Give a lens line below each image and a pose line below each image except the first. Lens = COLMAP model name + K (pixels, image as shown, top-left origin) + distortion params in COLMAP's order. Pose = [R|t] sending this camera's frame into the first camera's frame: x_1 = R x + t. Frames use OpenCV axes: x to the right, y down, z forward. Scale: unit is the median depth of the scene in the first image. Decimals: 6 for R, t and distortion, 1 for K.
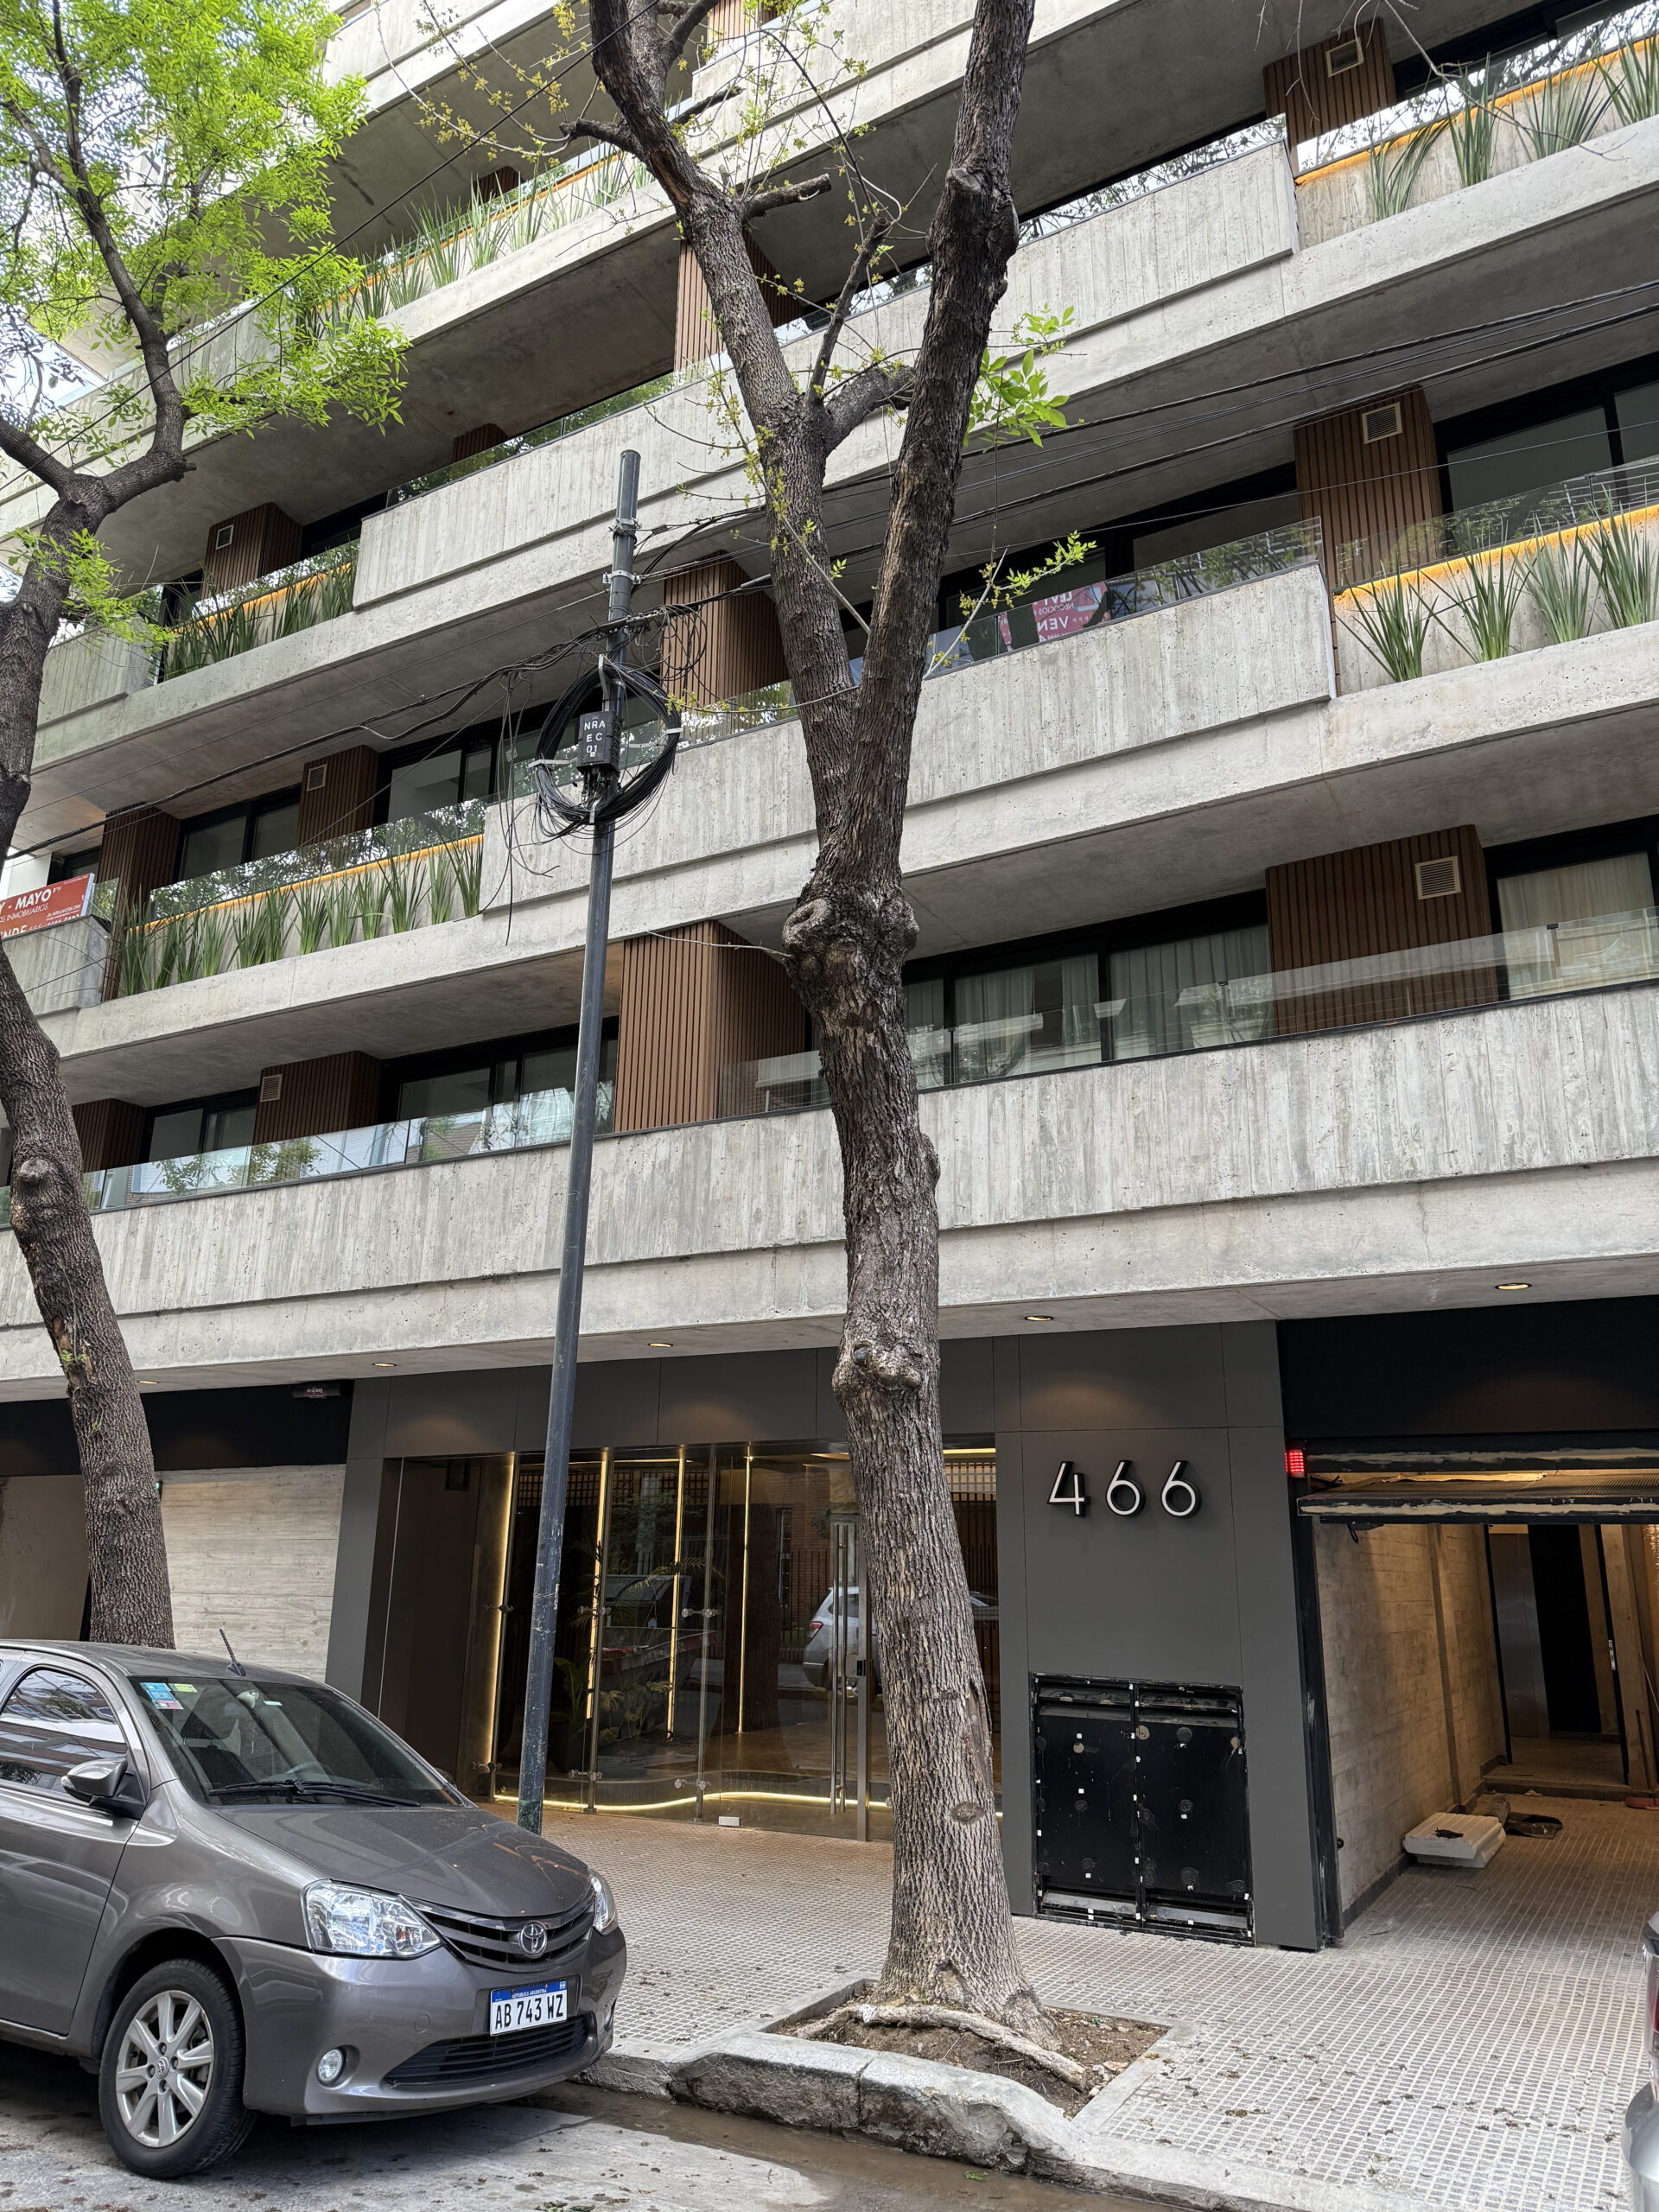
lens RADIAL K [[1566.5, 0, 835.3], [0, 1566.5, 1114.1], [0, 0, 1]] dist [0.098559, -0.143983]
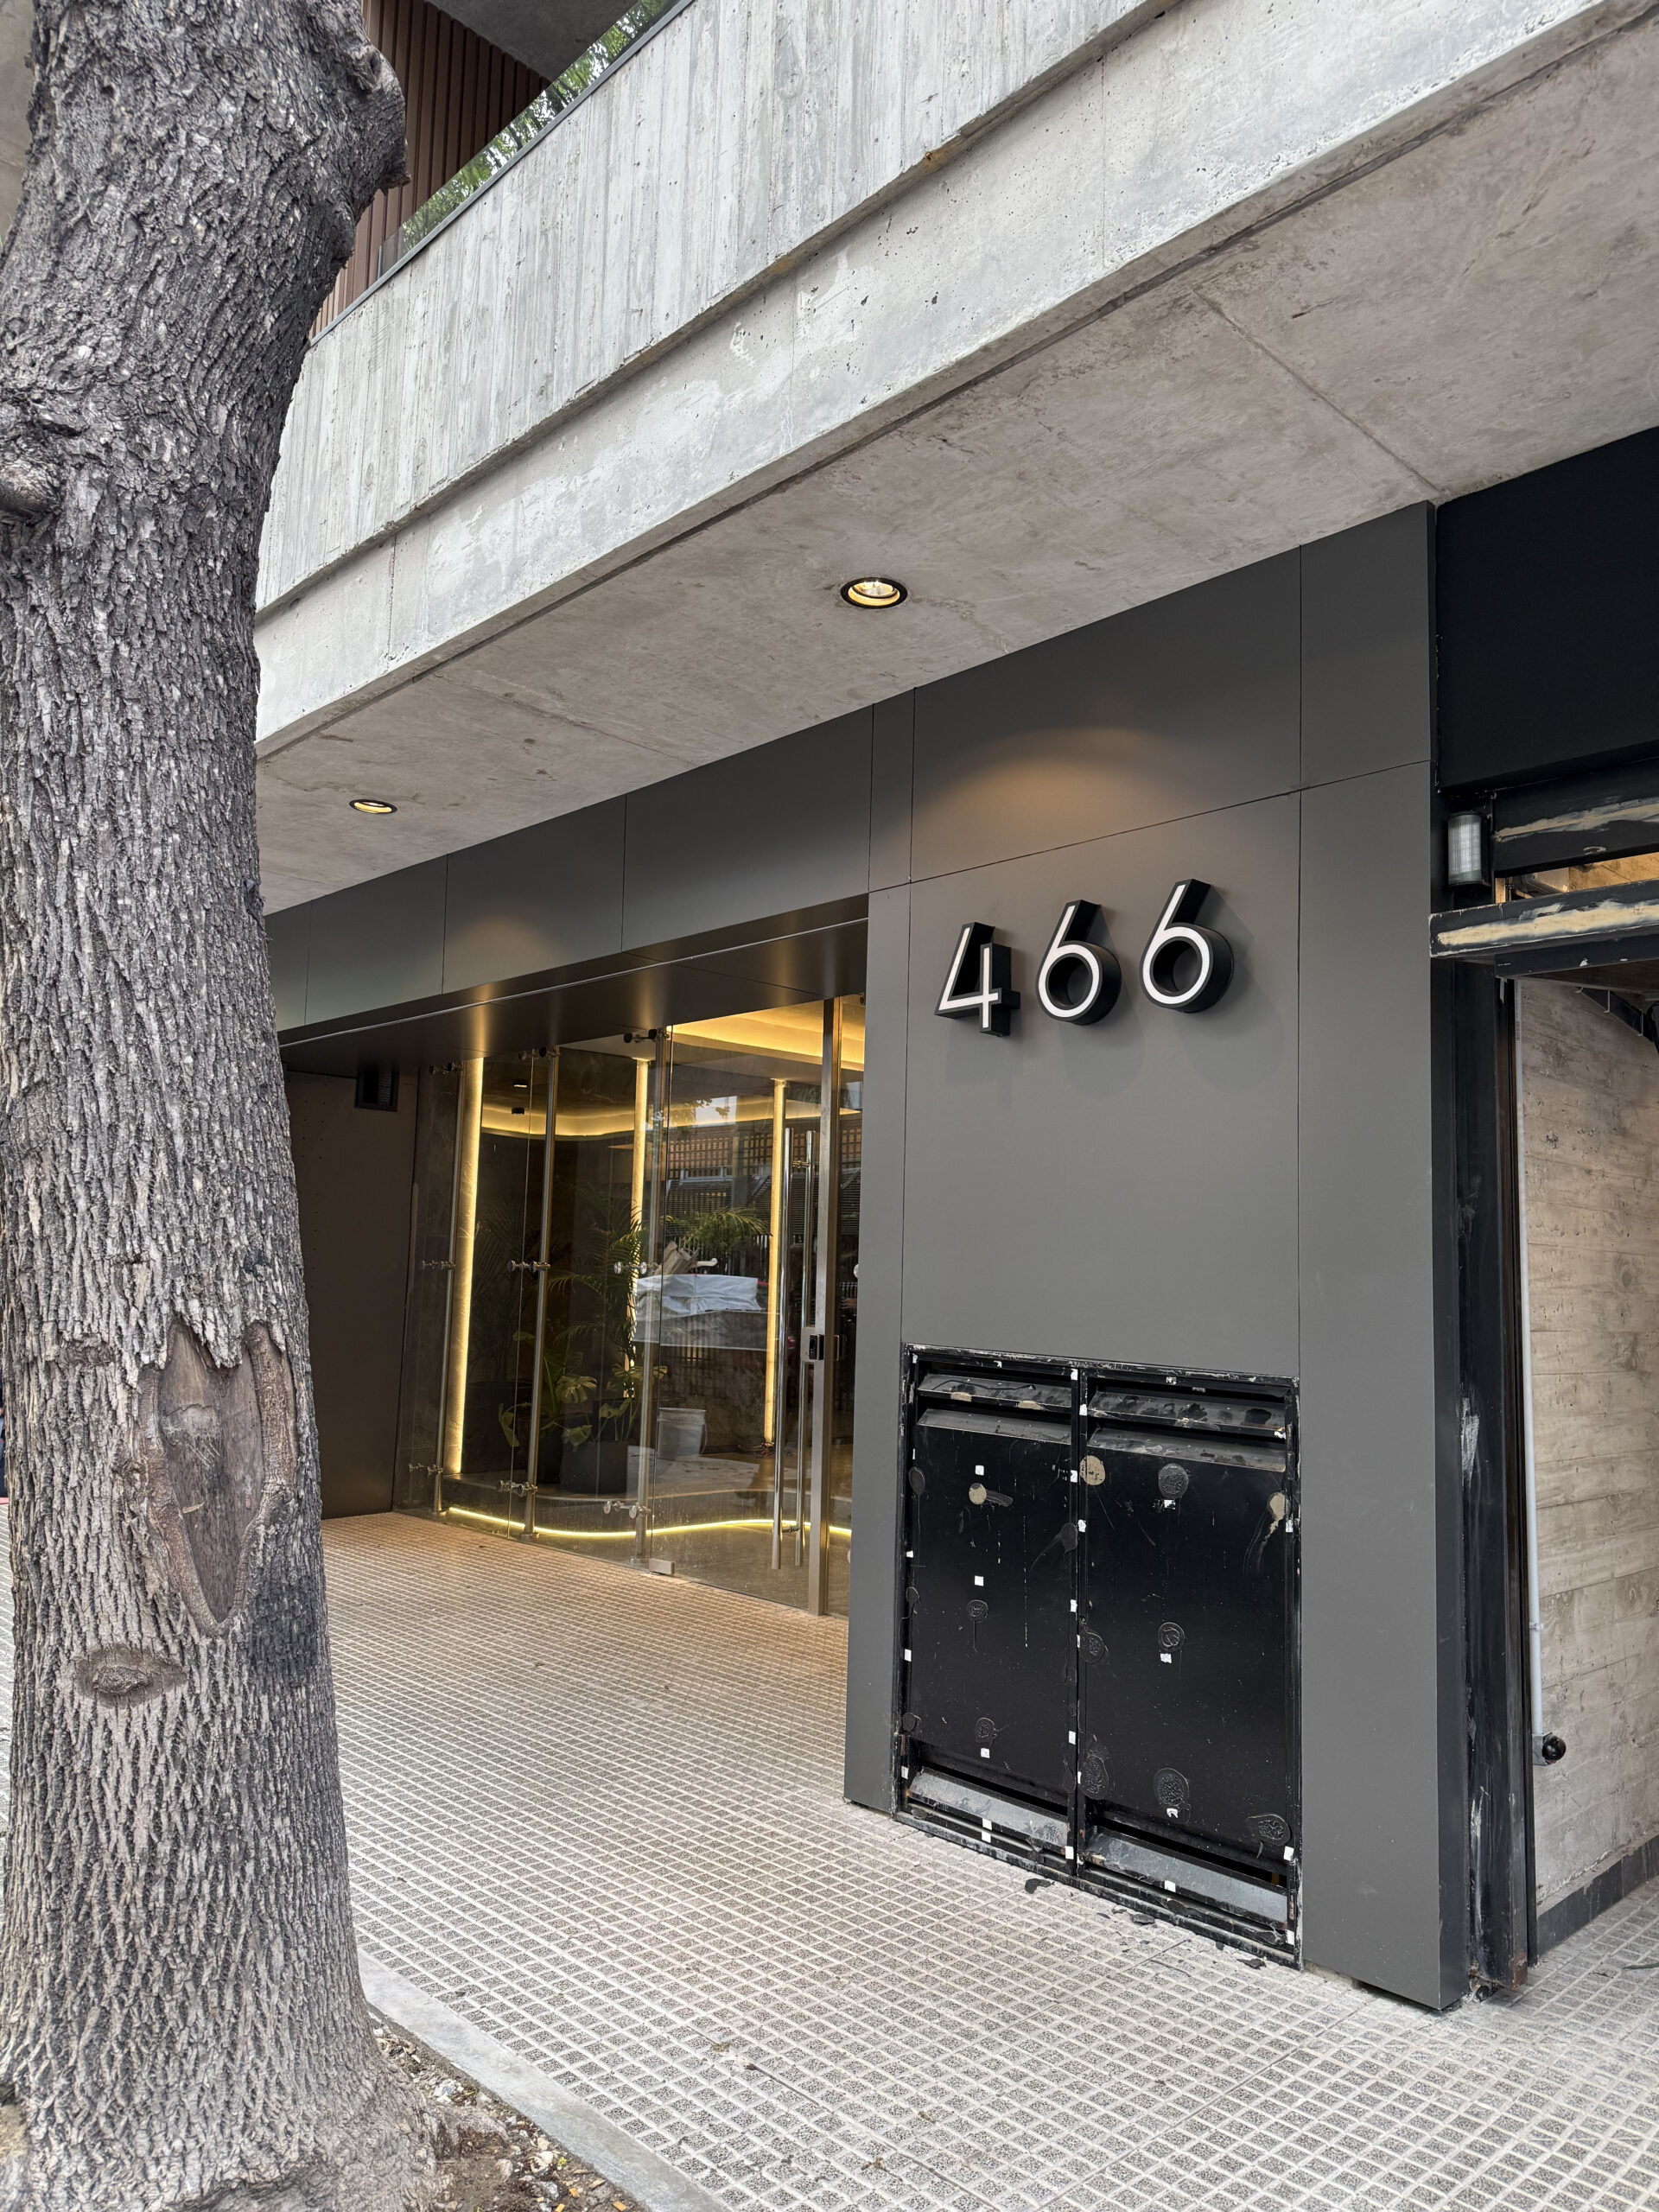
lens RADIAL K [[1556.4, 0, 832.6], [0, 1556.4, 1117.3], [0, 0, 1]] dist [0.158178, -0.233458]
pose [[0.954005, -0.018201, -0.299238, 0.262617], [0.068379, 0.985055, 0.158085, 0.215860], [0.291888, -0.171275, 0.940992, 0.577500]]
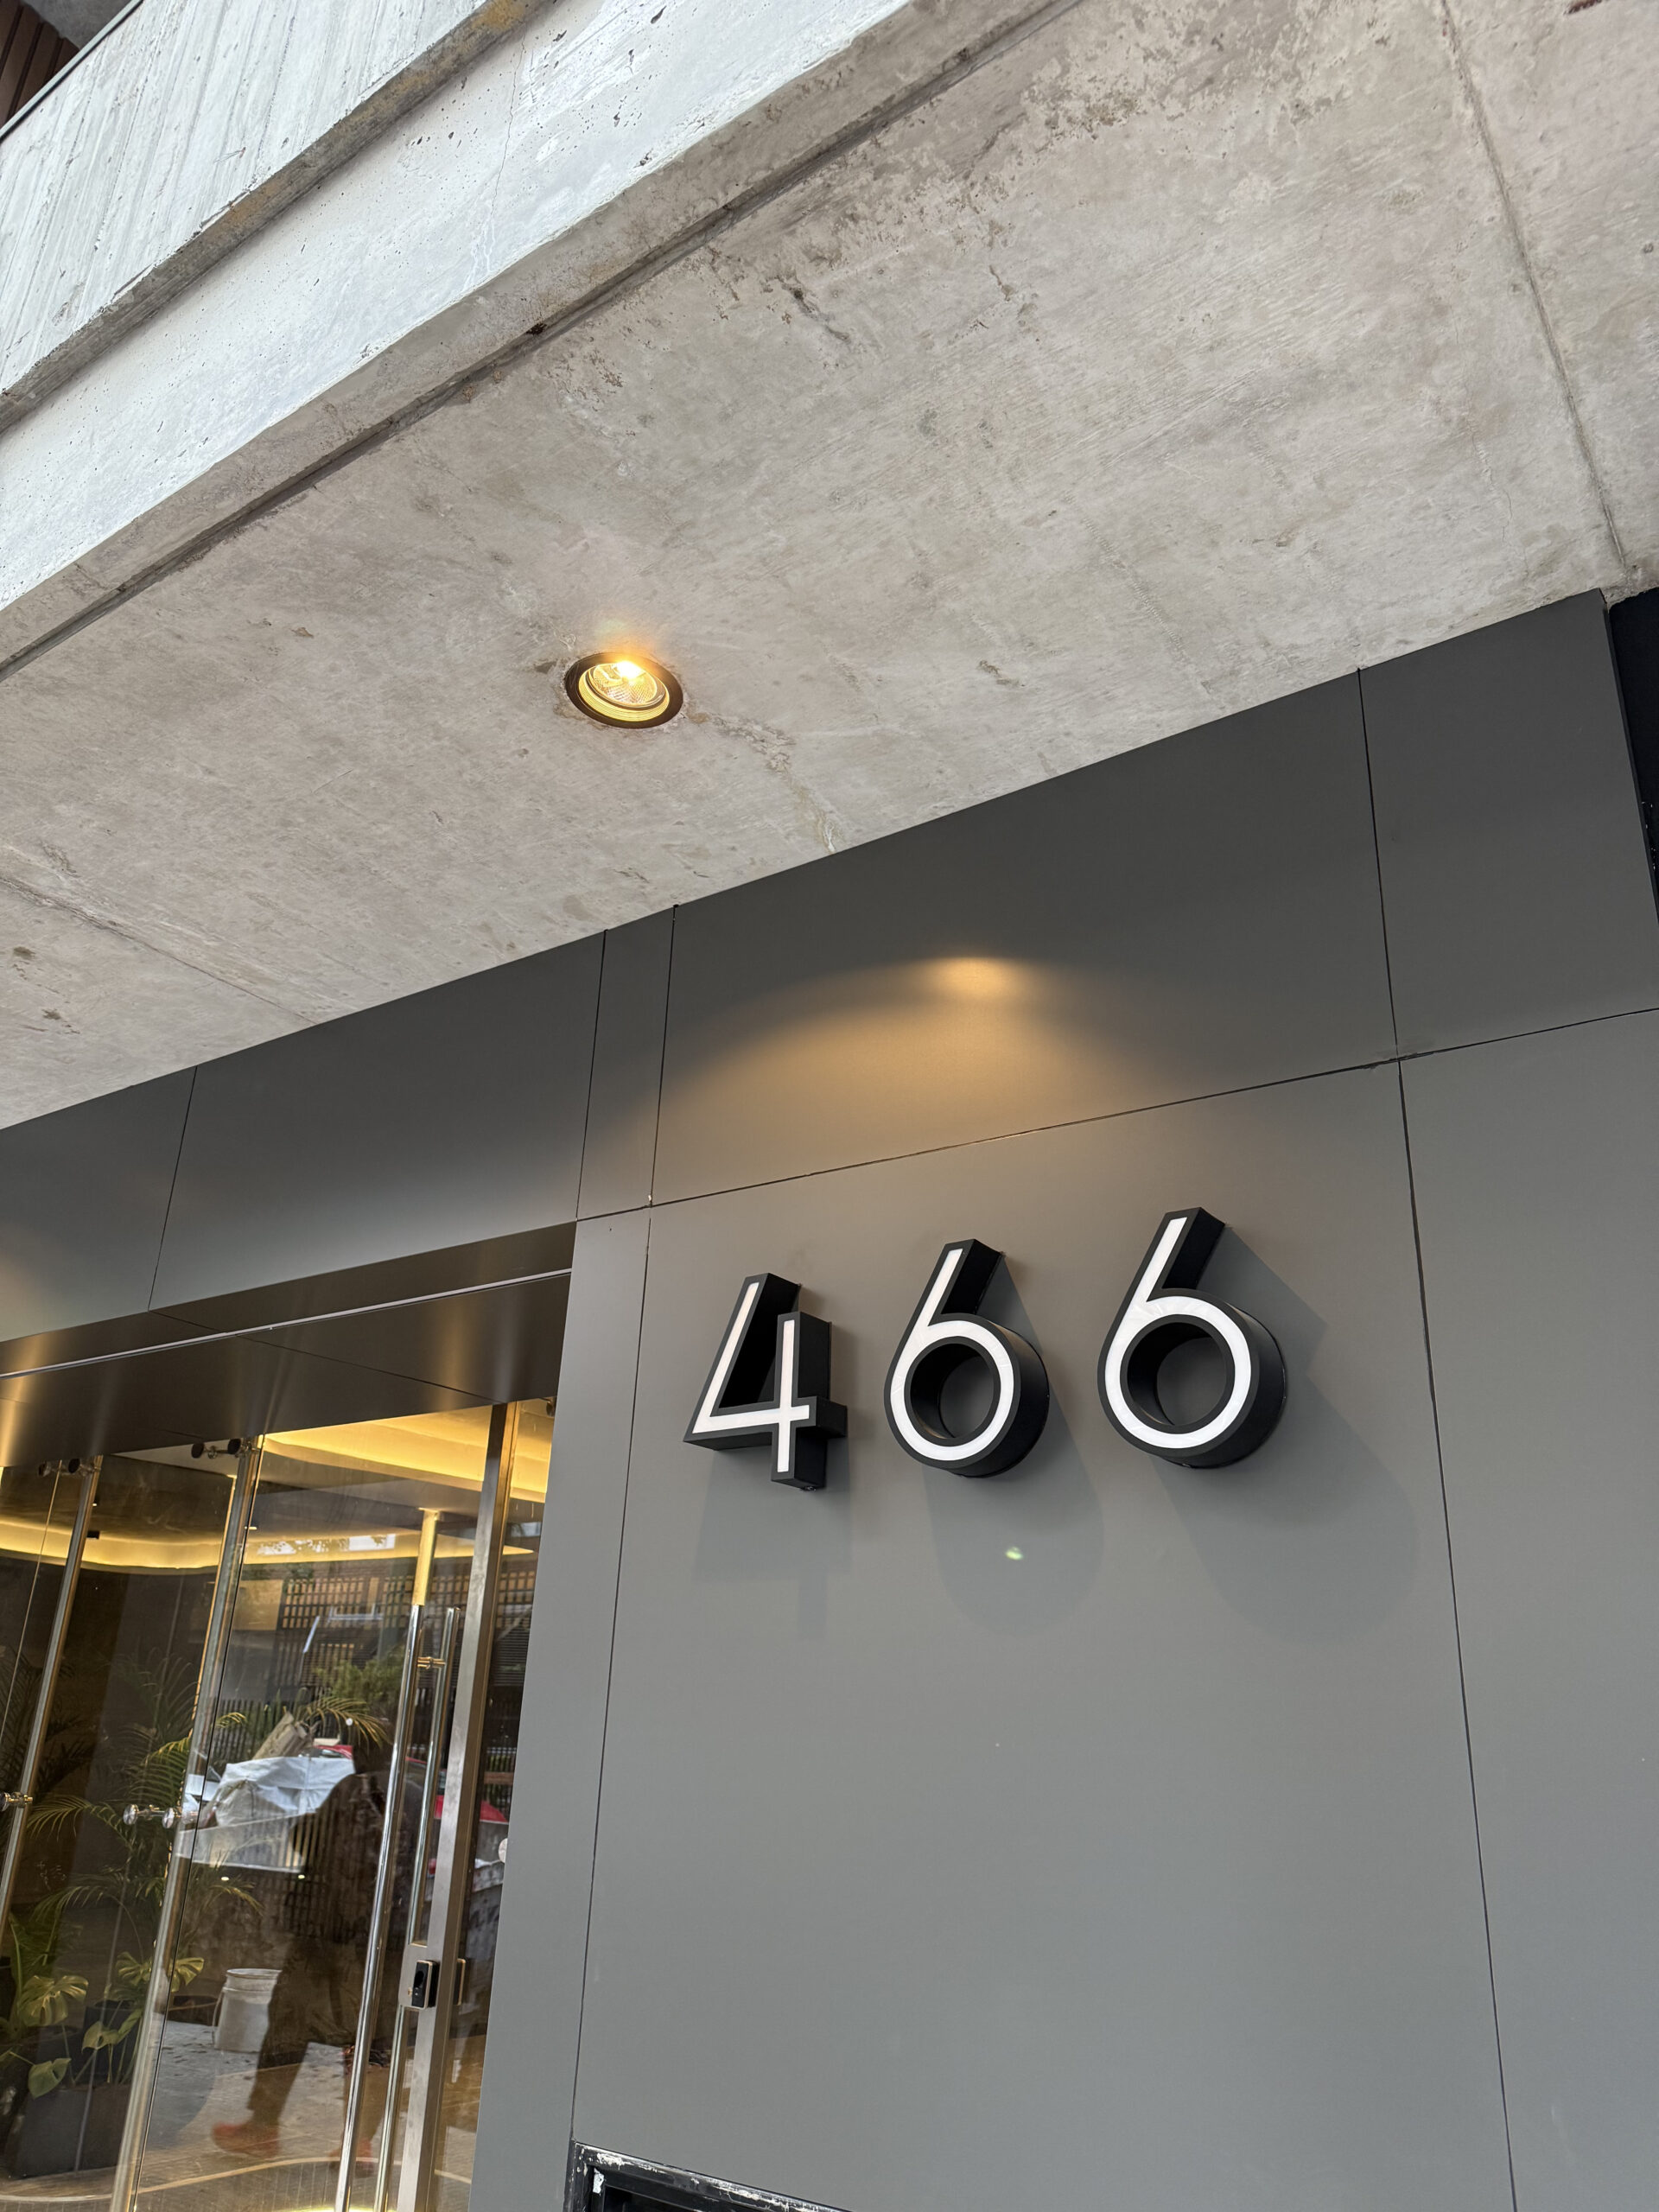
lens RADIAL K [[1566.5, 0, 835.3], [0, 1566.5, 1114.1], [0, 0, 1]] dist [0.098559, -0.143983]
pose [[0.994302, -0.015024, -0.105535, 0.199072], [0.004778, 0.995305, -0.096671, 0.235274], [0.106492, 0.095616, 0.989706, 0.796313]]
